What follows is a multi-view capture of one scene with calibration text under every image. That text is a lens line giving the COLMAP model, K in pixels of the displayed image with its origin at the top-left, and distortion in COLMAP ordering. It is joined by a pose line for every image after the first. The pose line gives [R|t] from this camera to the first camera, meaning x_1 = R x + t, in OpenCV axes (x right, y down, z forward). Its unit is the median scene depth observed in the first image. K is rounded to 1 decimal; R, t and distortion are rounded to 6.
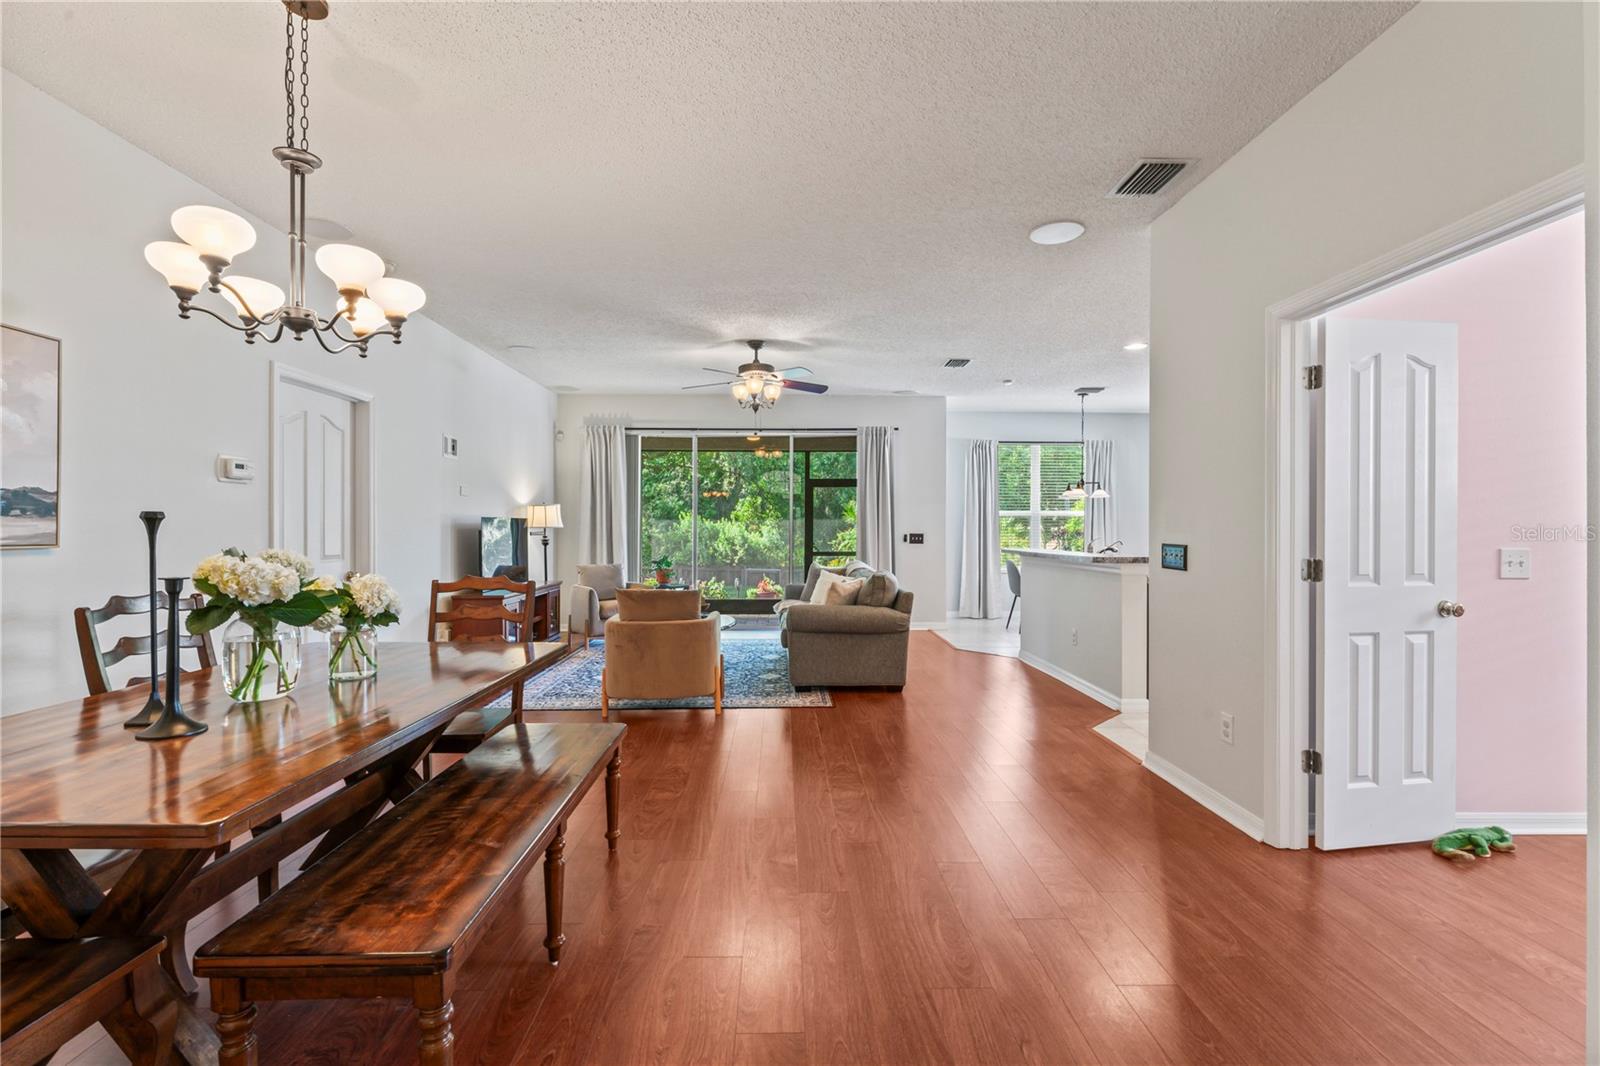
lens RADIAL K [[719.2, 0, 800.0], [0, 719.2, 533.0], [0, 0, 1]] dist [0.001399, 0.000058]
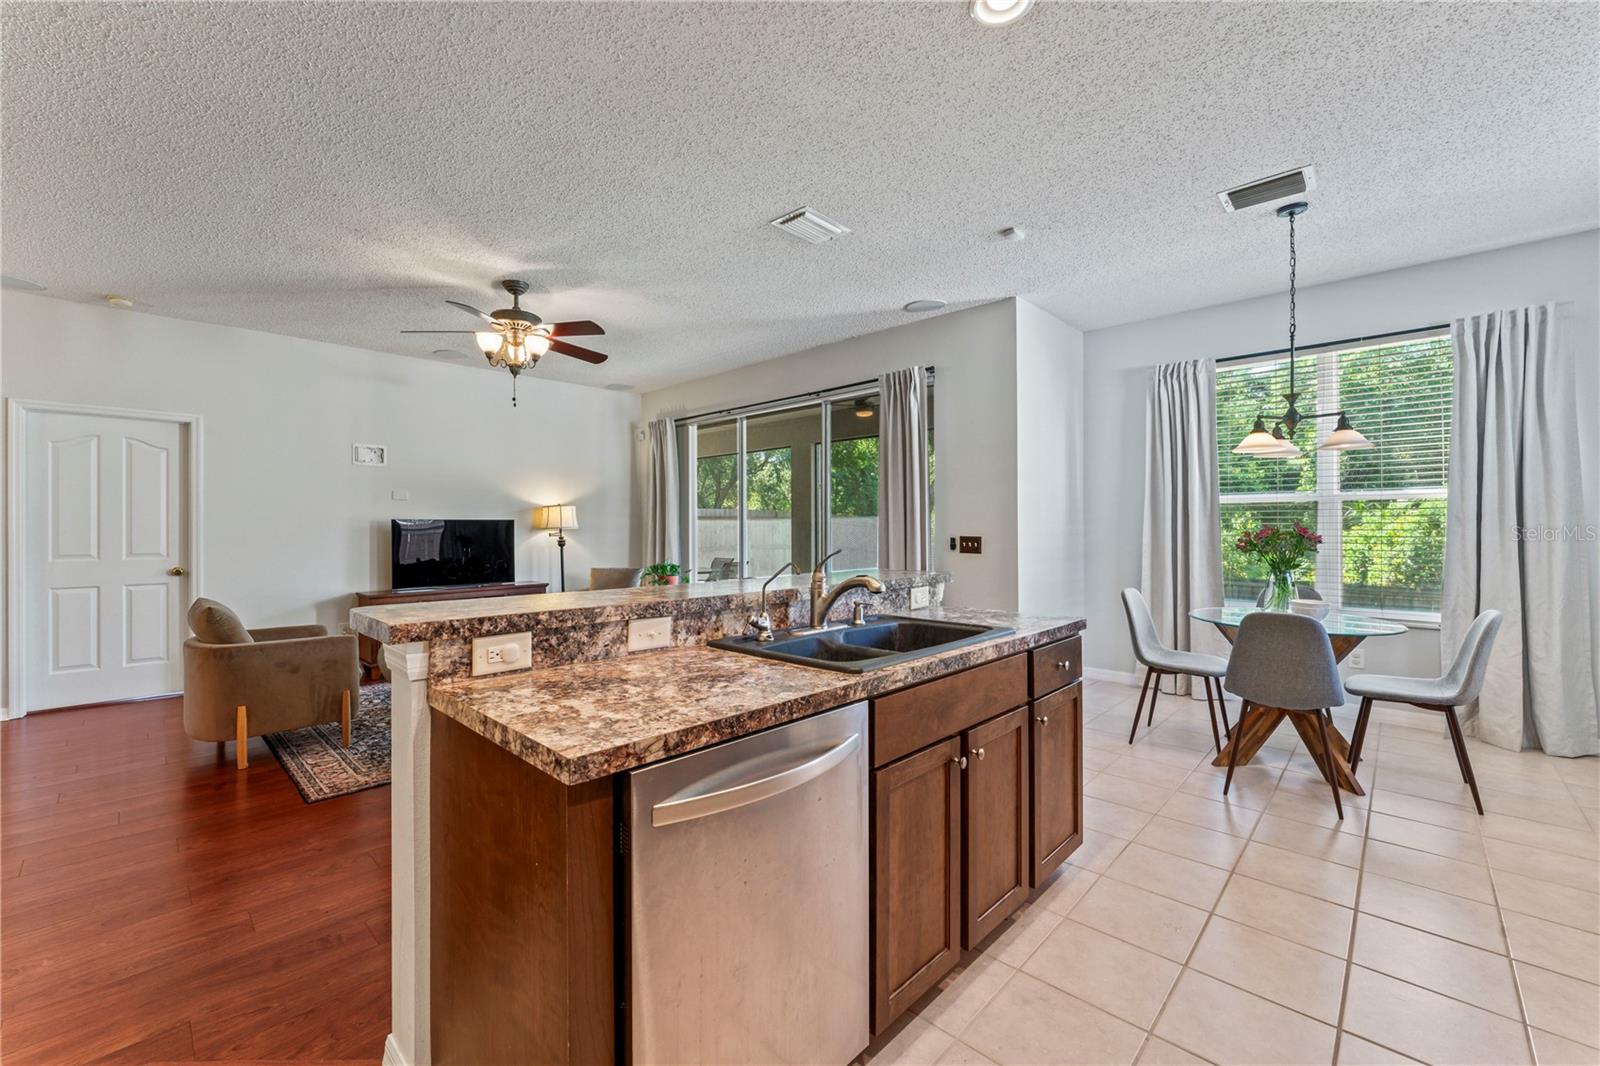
lens RADIAL K [[649.1, 0, 796.9], [0, 649.1, 526.8], [0, 0, 1]] dist [-0.003545, 0.000334]
pose [[0.704108, -0.004986, -0.710075, 0.458240], [-0.000422, 0.999972, -0.007440, -0.003303], [0.710092, 0.005538, 0.704087, 0.529333]]
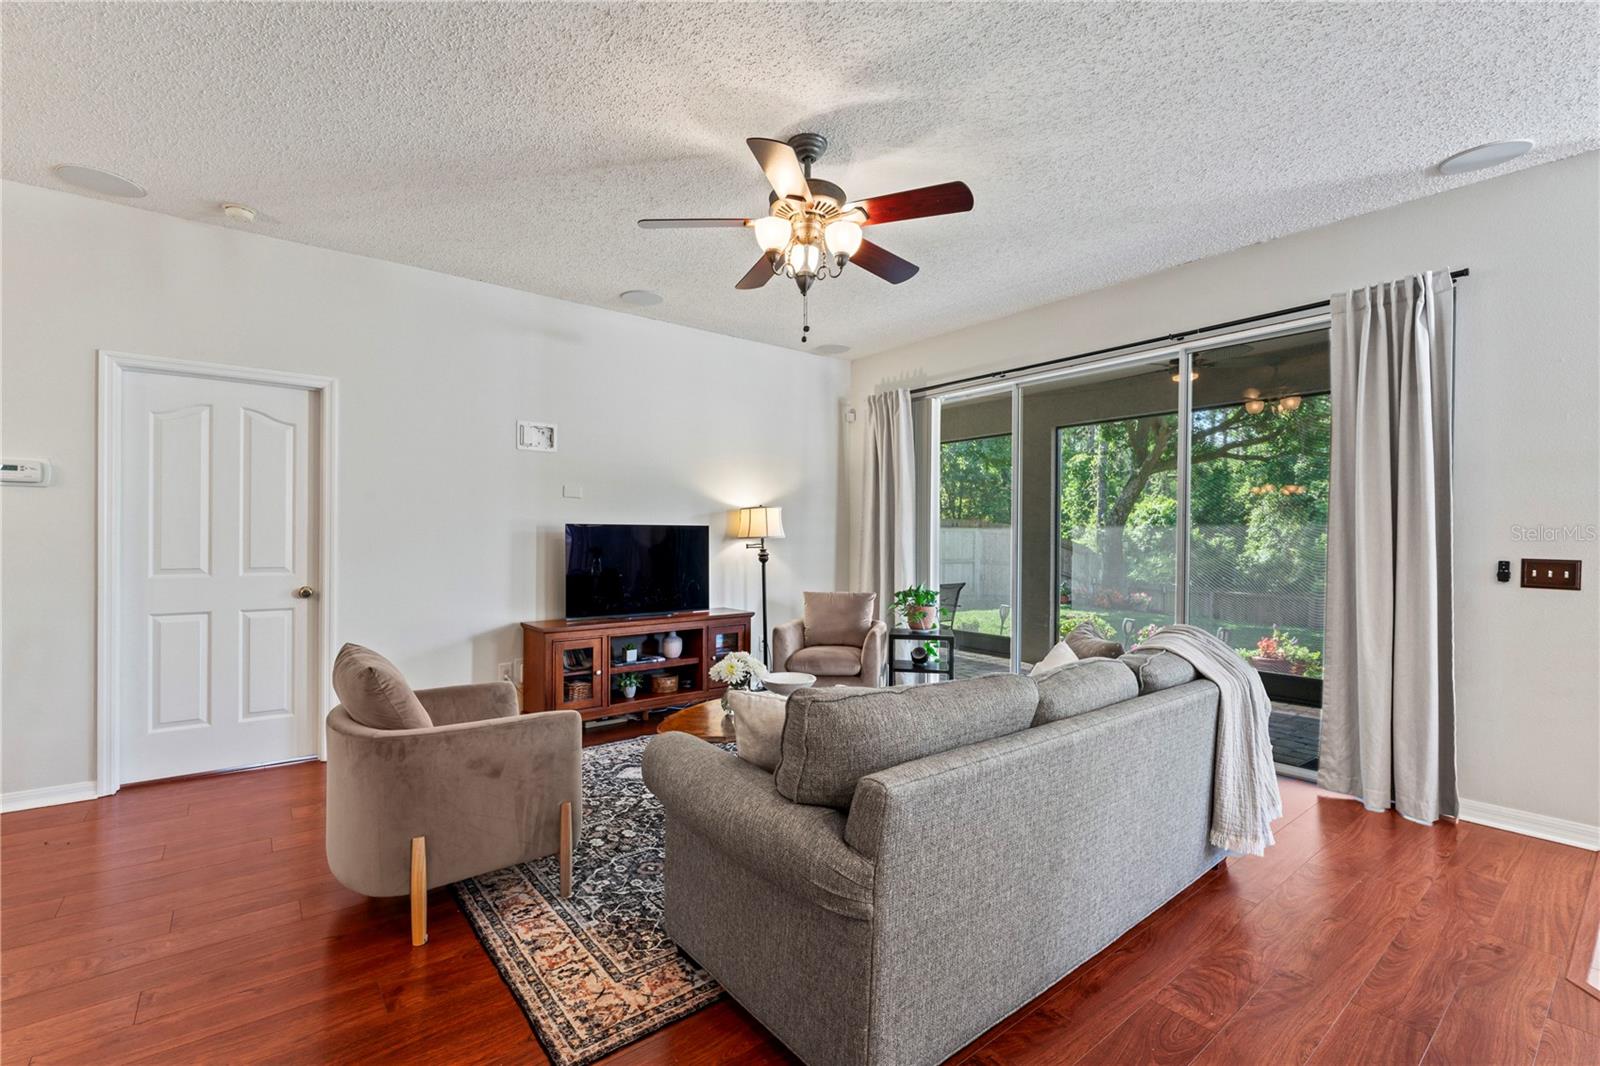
lens RADIAL K [[704.6, 0, 798.3], [0, 704.6, 538.5], [0, 0, 1]] dist [-0.000511, -0.000252]
pose [[0.603416, 0.003172, -0.797421, 0.219870], [-0.010647, 0.999935, -0.004080, -0.004235], [0.797356, 0.010952, 0.603410, 0.522326]]
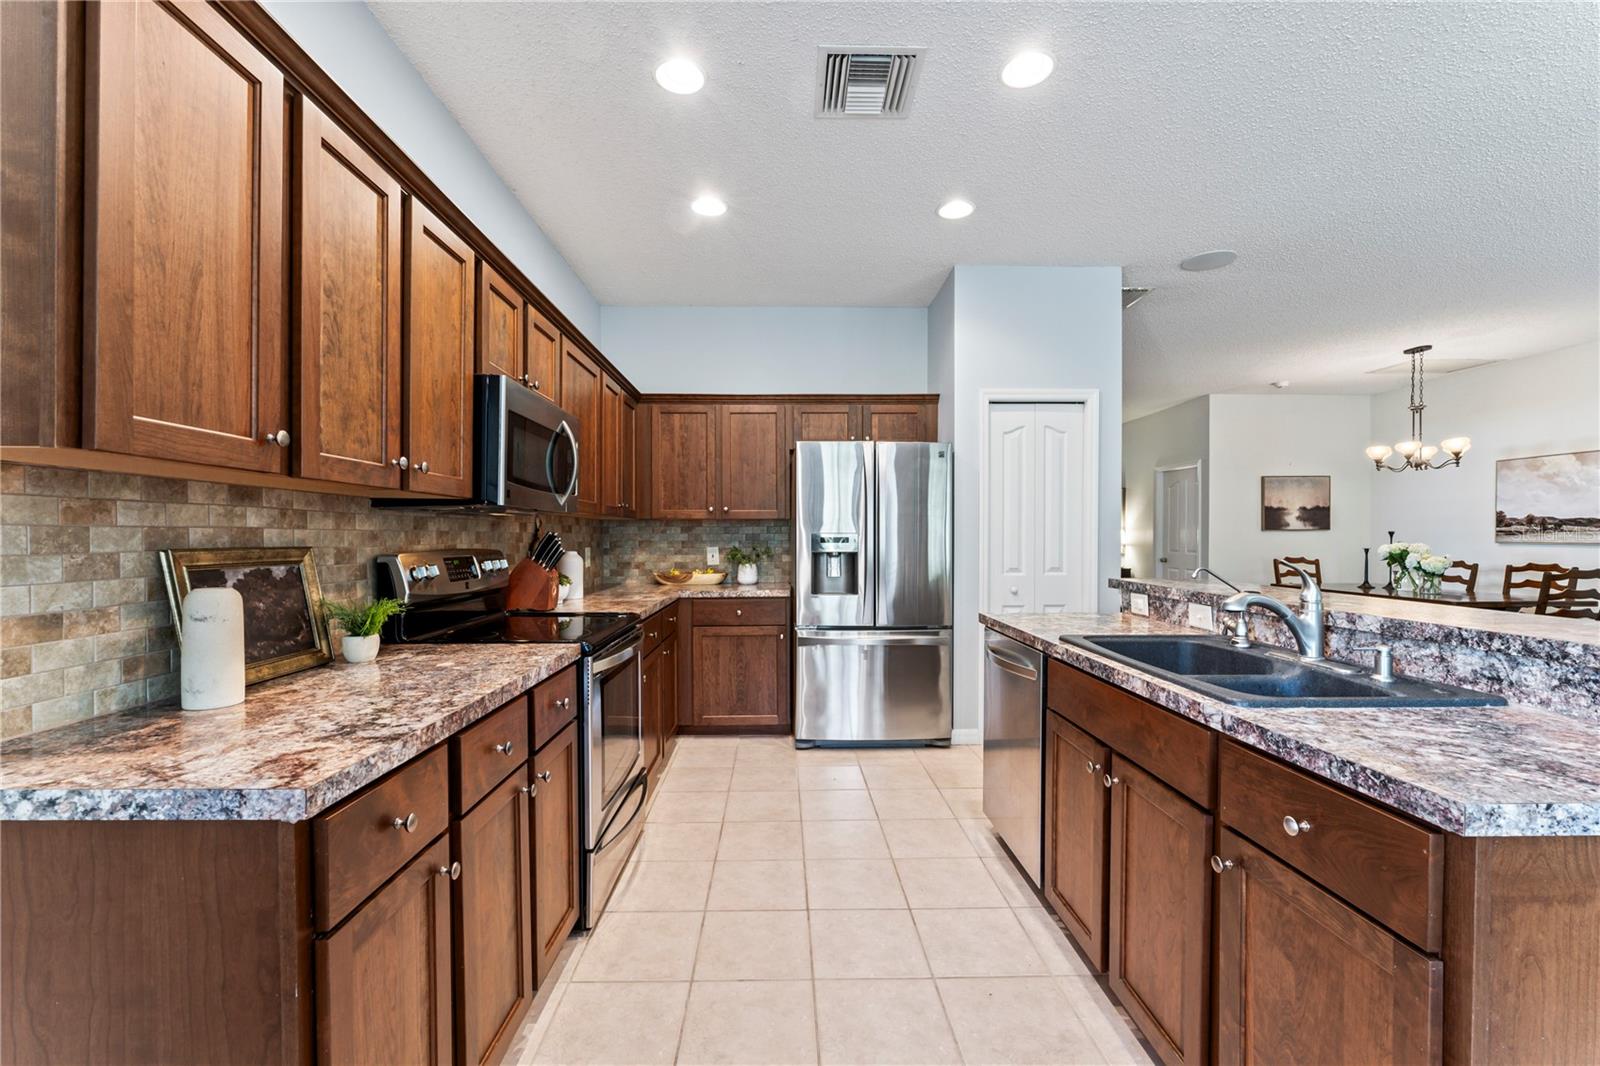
lens RADIAL K [[661.1, 0, 800.0], [0, 661.1, 533.0], [0, 0, 1]] dist [-0.001900, -0.000309]
pose [[-0.999990, -0.001071, -0.004371, 0.443204], [-0.001078, 0.999998, 0.001743, -0.005072], [0.004369, 0.001747, -0.999989, 0.909641]]
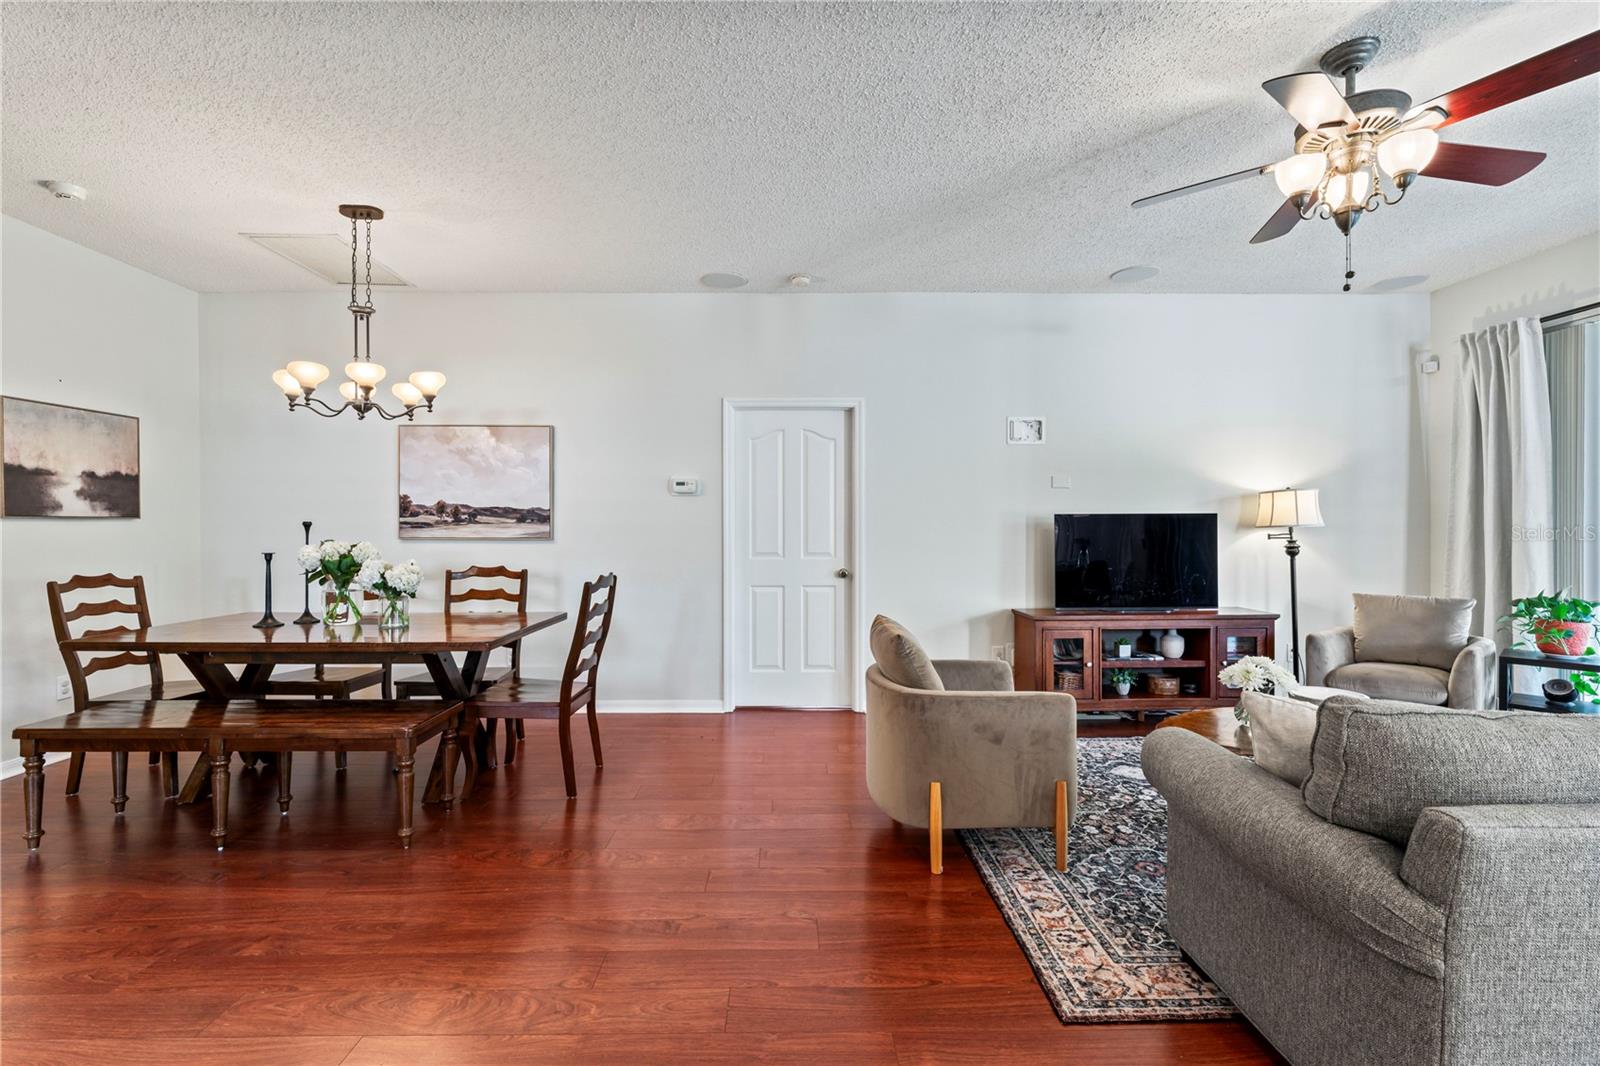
lens RADIAL K [[719.0, 0, 793.9], [0, 719.0, 530.2], [0, 0, 1]] dist [-0.002733, 0.000288]
pose [[-0.011437, 0.002387, -0.999932, 0.241223], [-0.005198, 0.999983, 0.002446, -0.003707], [0.999921, 0.005225, -0.011424, 0.510277]]
